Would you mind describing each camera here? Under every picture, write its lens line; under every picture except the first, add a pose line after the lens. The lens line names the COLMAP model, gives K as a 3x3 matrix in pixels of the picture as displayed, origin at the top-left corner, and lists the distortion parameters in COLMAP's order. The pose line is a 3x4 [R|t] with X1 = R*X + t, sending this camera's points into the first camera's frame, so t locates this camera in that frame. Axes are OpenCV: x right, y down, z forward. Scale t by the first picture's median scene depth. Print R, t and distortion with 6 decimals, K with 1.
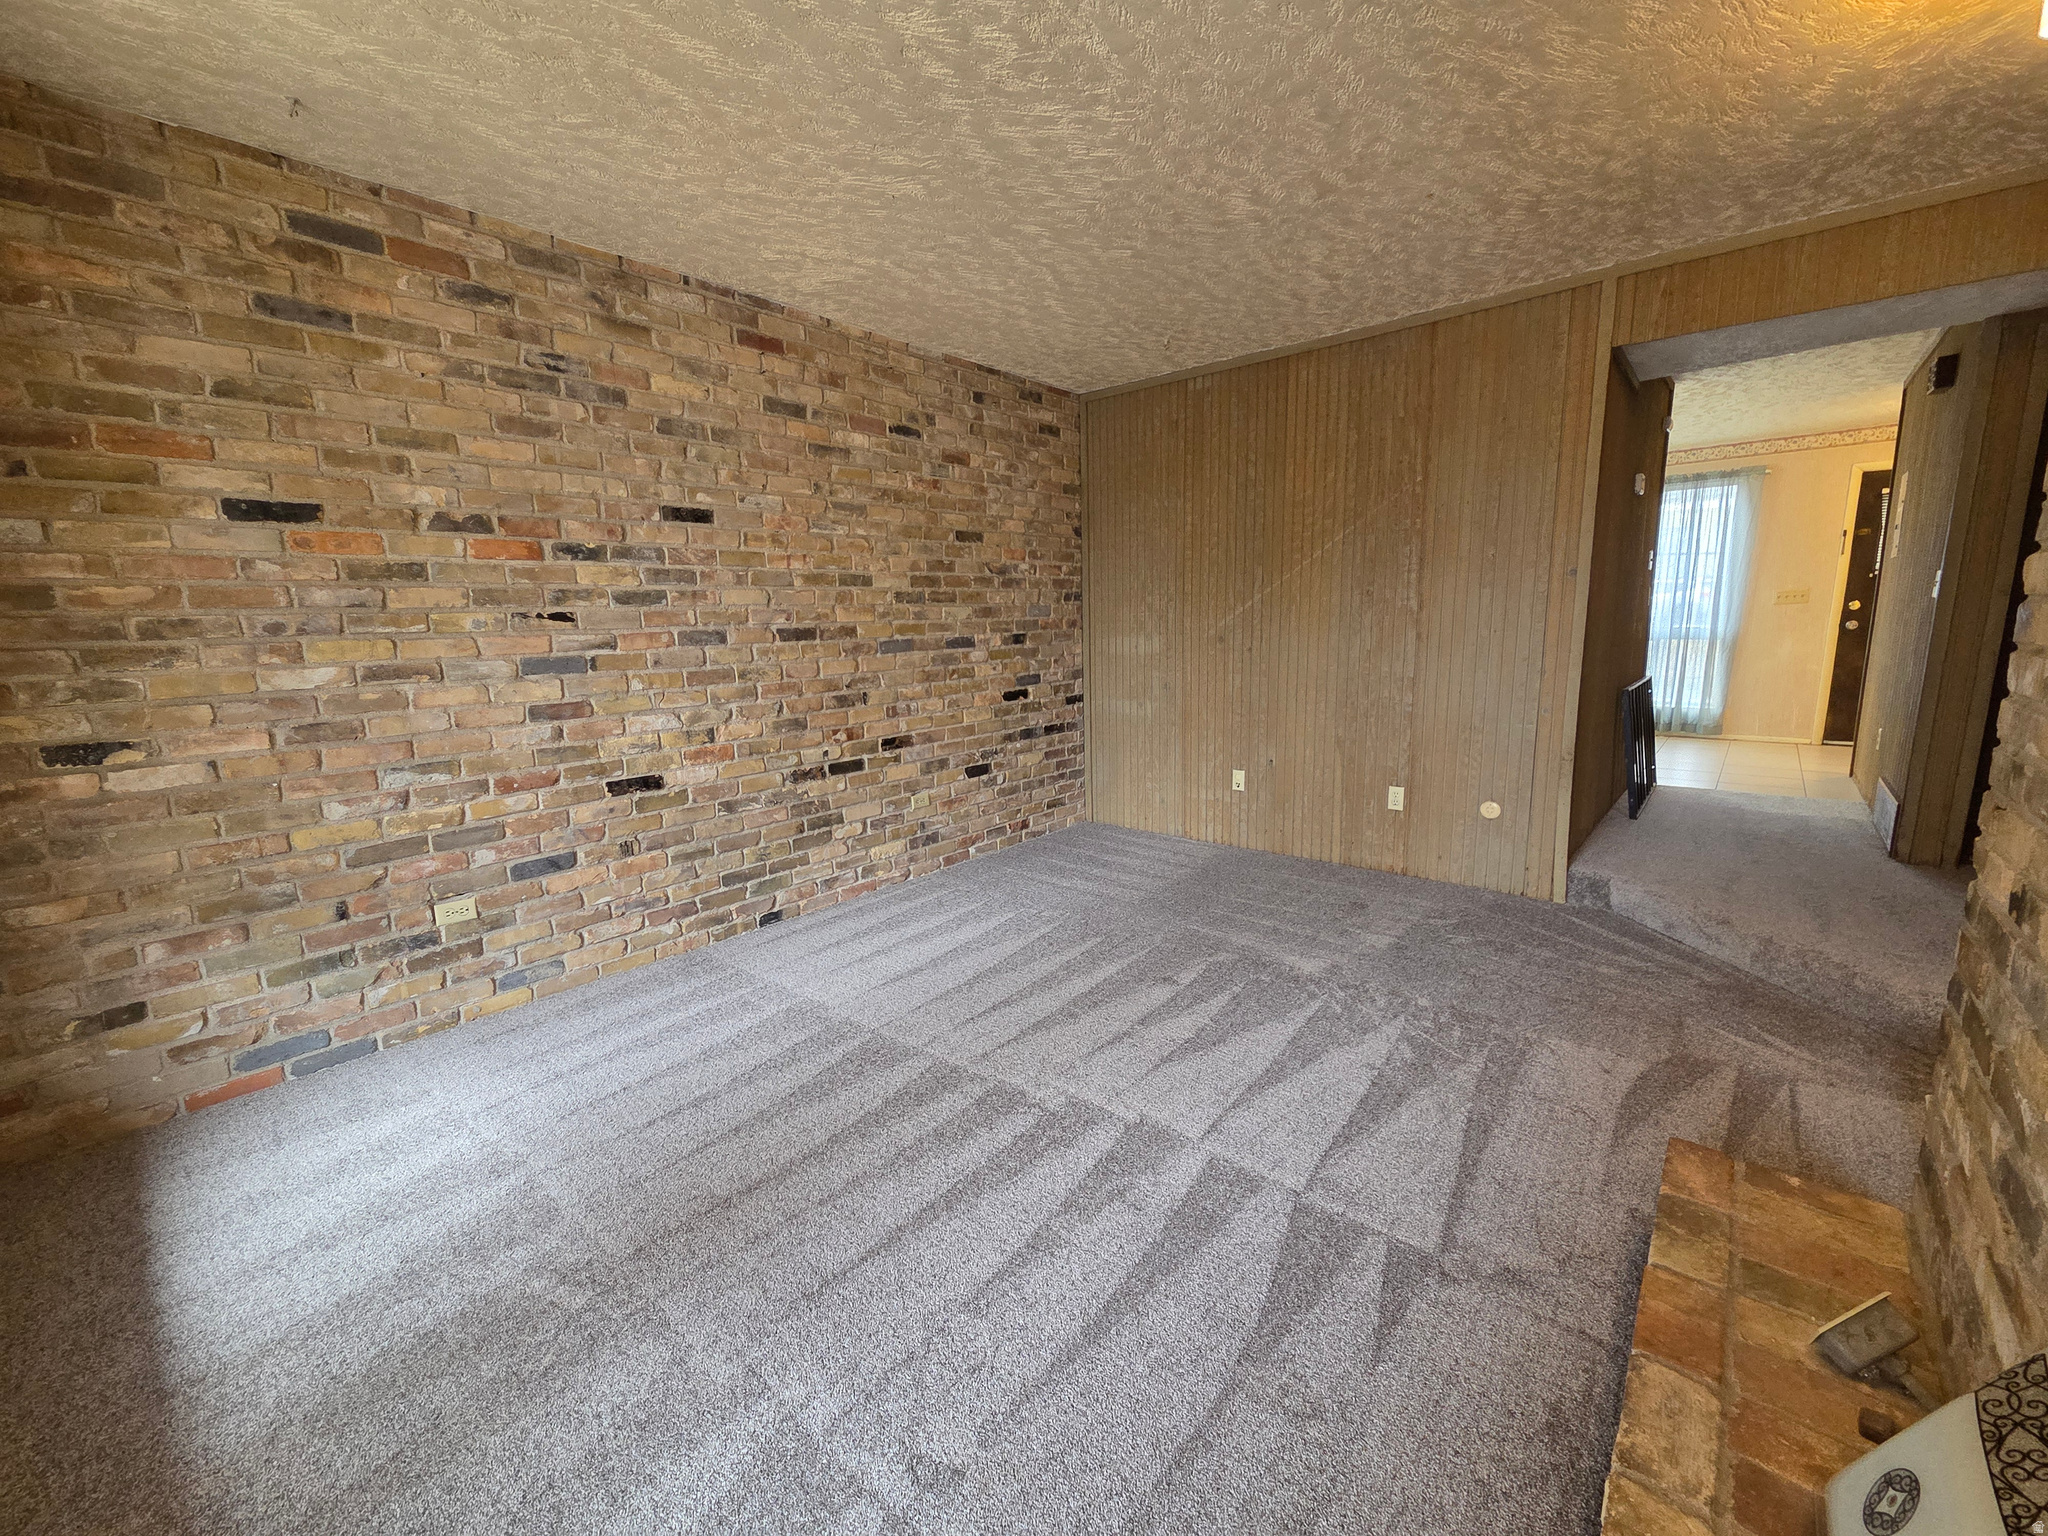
lens RADIAL K [[841.3, 0, 1024.1], [0, 841.3, 768.2], [0, 0, 1]] dist [0.007543, -0.001435]
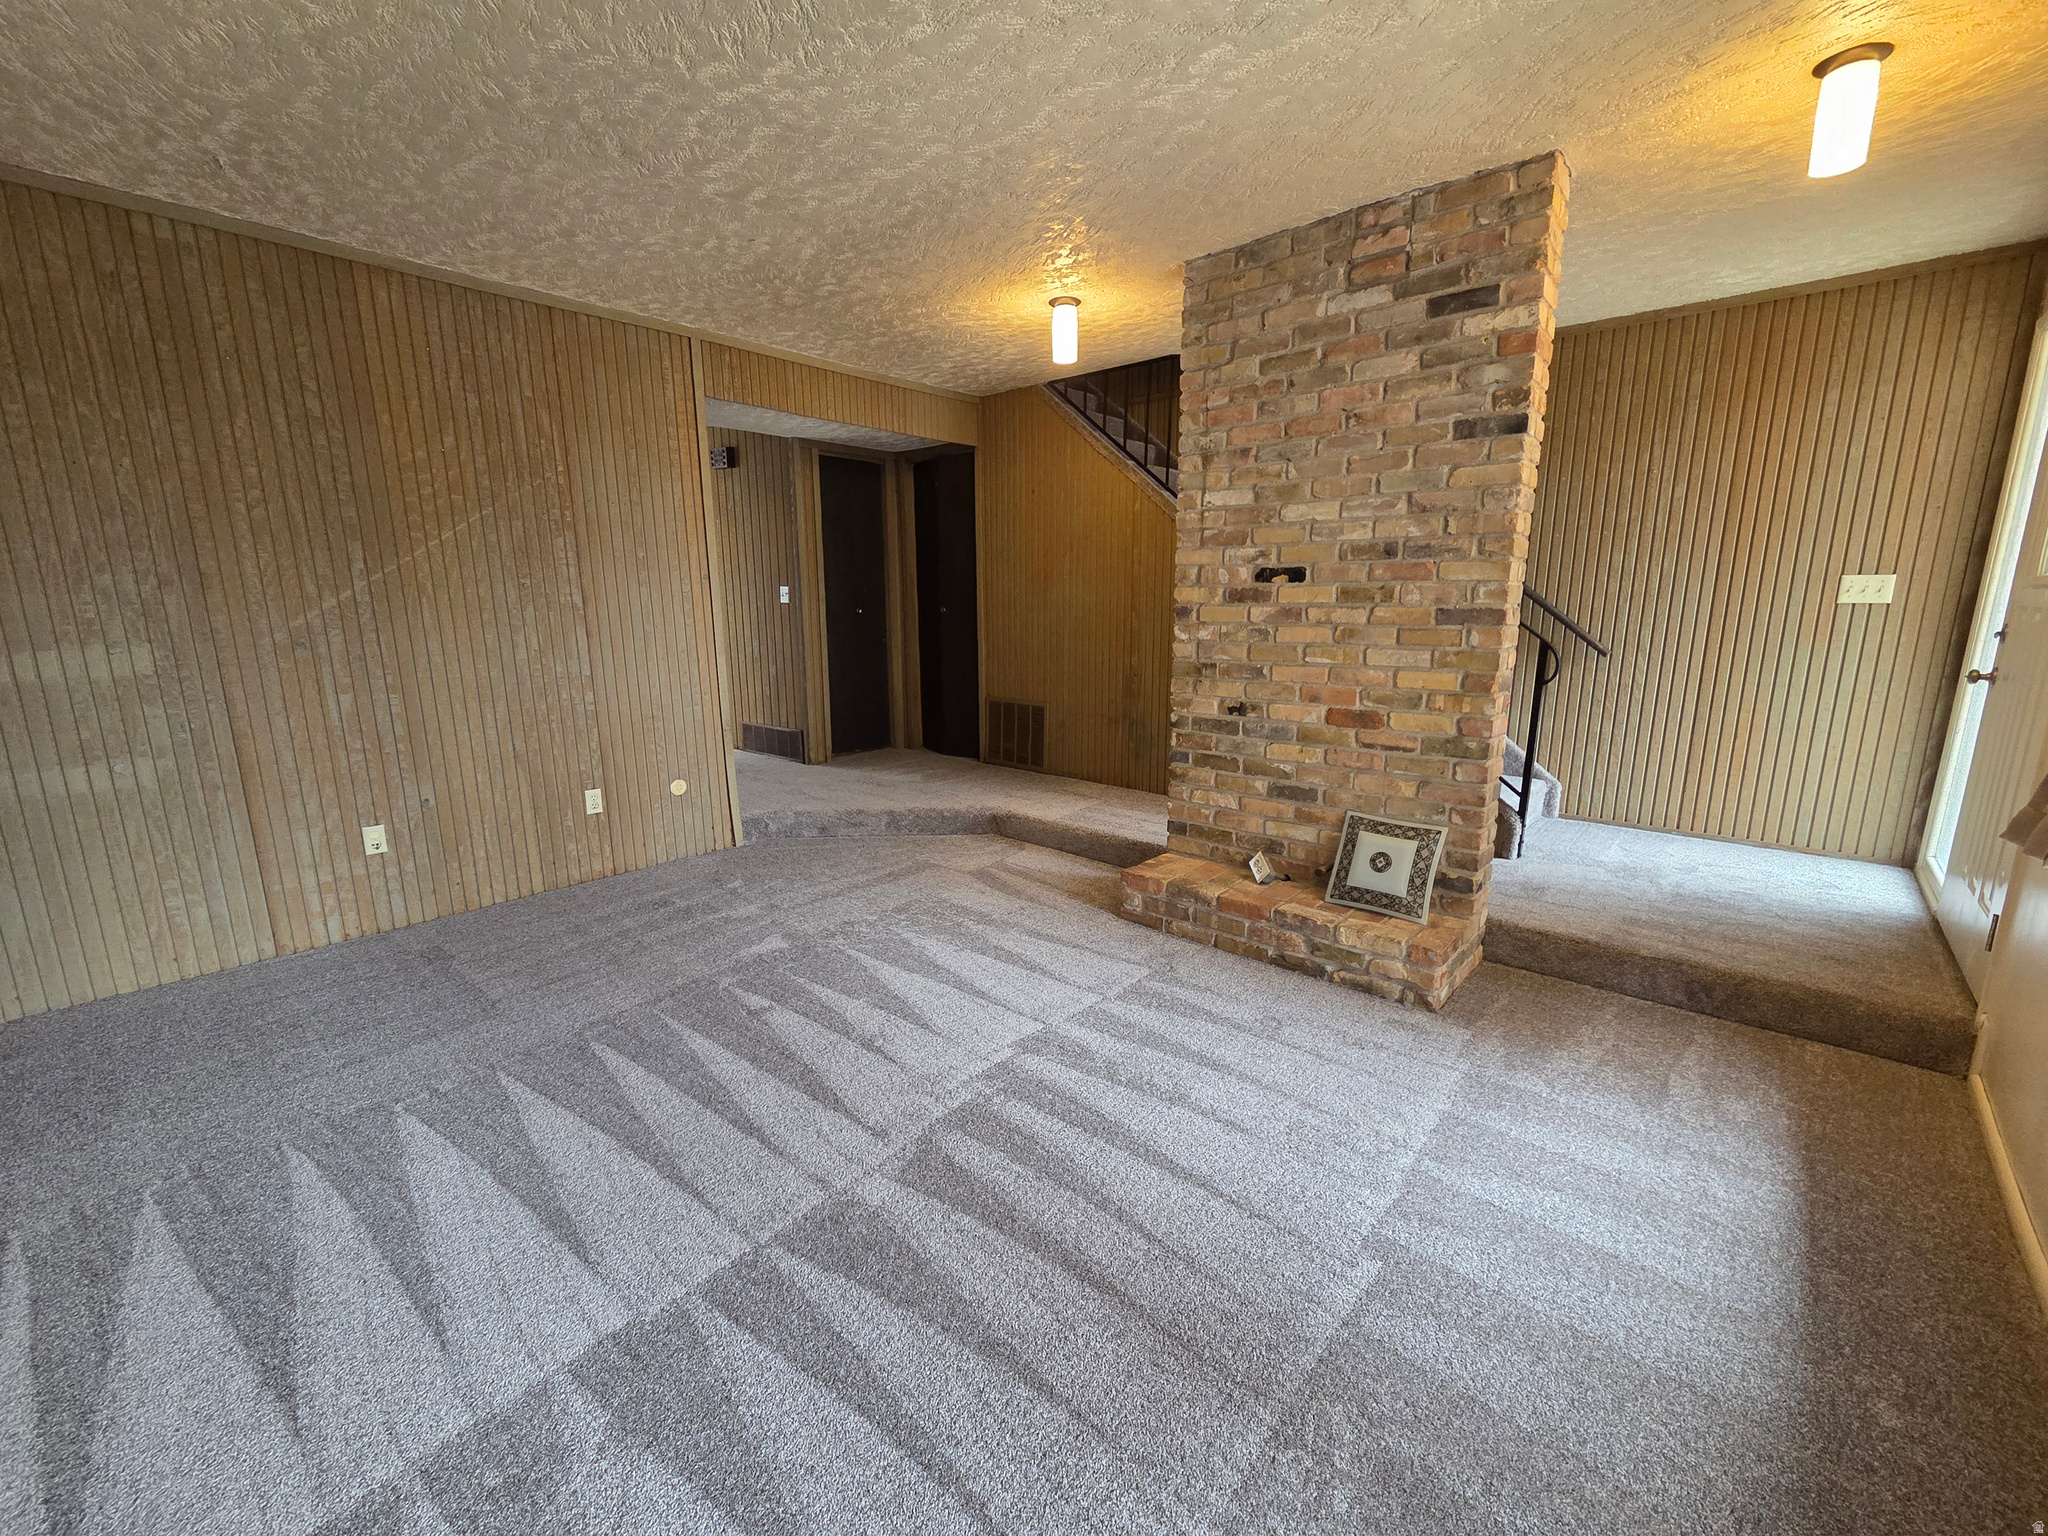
lens RADIAL K [[841.3, 0, 1024.6], [0, 841.3, 769.4], [0, 0, 1]] dist [0.007543, -0.001435]
pose [[0.018913, -0.177022, 0.984025, -0.558275], [0.180883, 0.968566, 0.170764, -0.085681], [-0.983323, 0.174764, 0.050339, 0.522929]]
